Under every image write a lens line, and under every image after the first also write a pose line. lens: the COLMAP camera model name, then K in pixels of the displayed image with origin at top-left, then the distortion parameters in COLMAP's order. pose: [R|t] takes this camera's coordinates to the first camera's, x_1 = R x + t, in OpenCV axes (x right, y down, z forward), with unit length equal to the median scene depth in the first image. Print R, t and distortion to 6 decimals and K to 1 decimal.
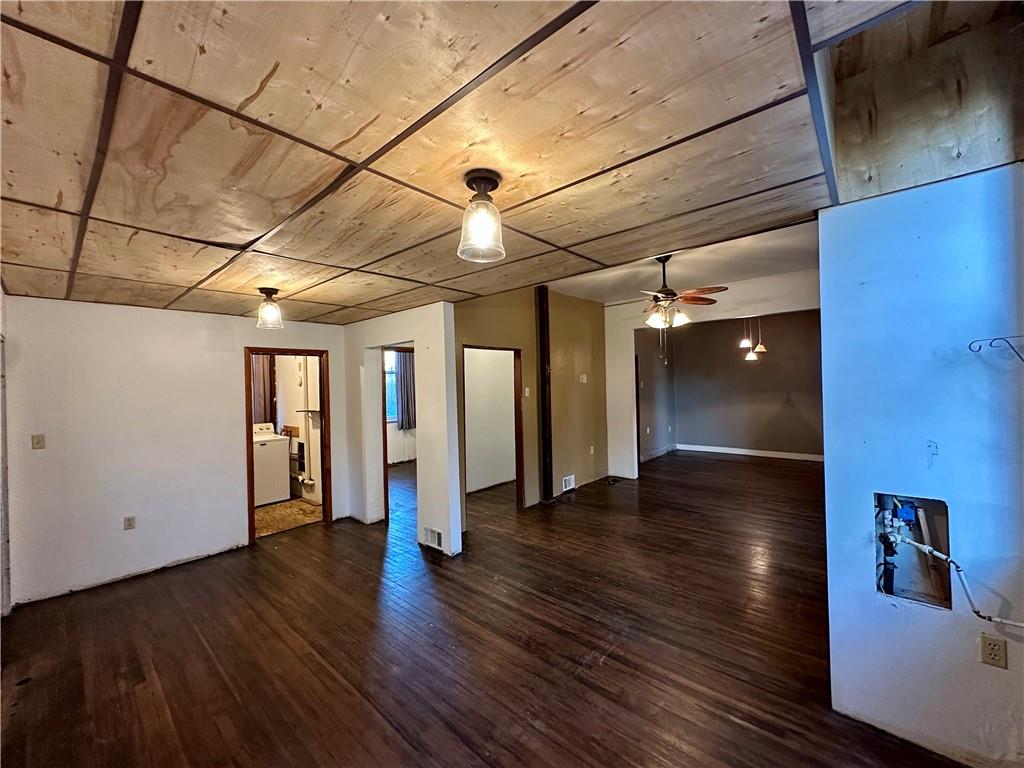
lens RADIAL K [[409.8, 0, 510.7], [0, 409.8, 382.6], [0, 0, 1]] dist [-0.002513, -0.000324]
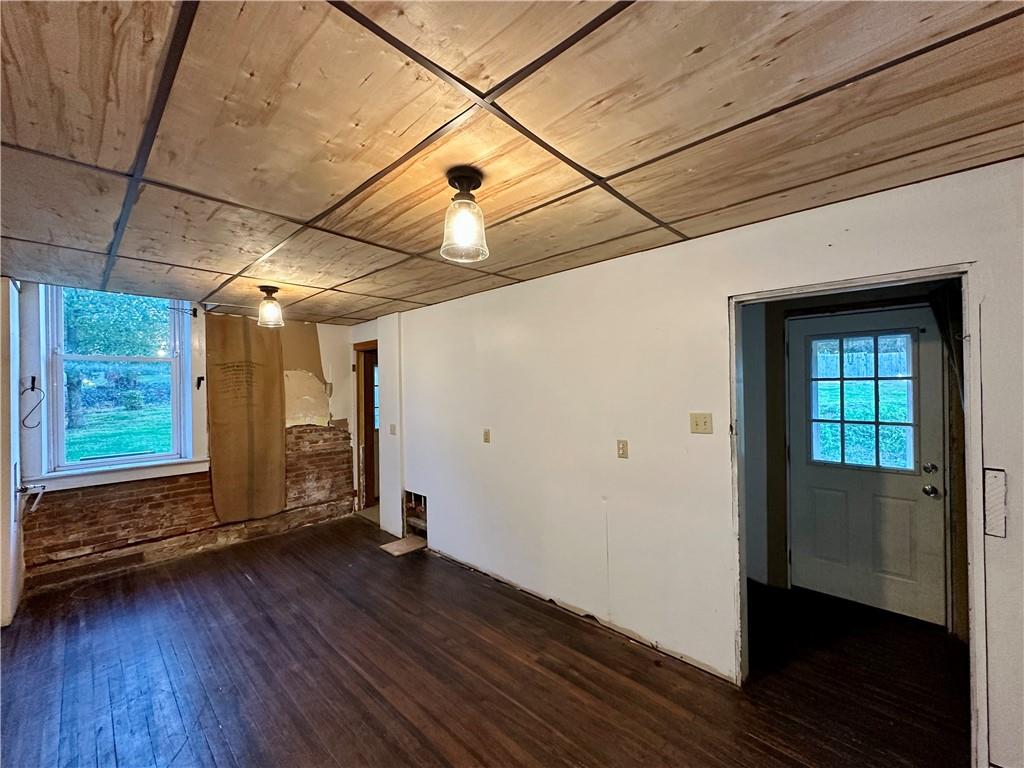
lens RADIAL K [[409.8, 0, 513.1], [0, 409.8, 382.8], [0, 0, 1]] dist [-0.002513, -0.000324]
pose [[-0.998714, 0.042872, 0.027070, -0.910702], [0.042919, 0.999078, 0.001141, 0.023966], [-0.026996, 0.002301, -0.999633, 2.068085]]
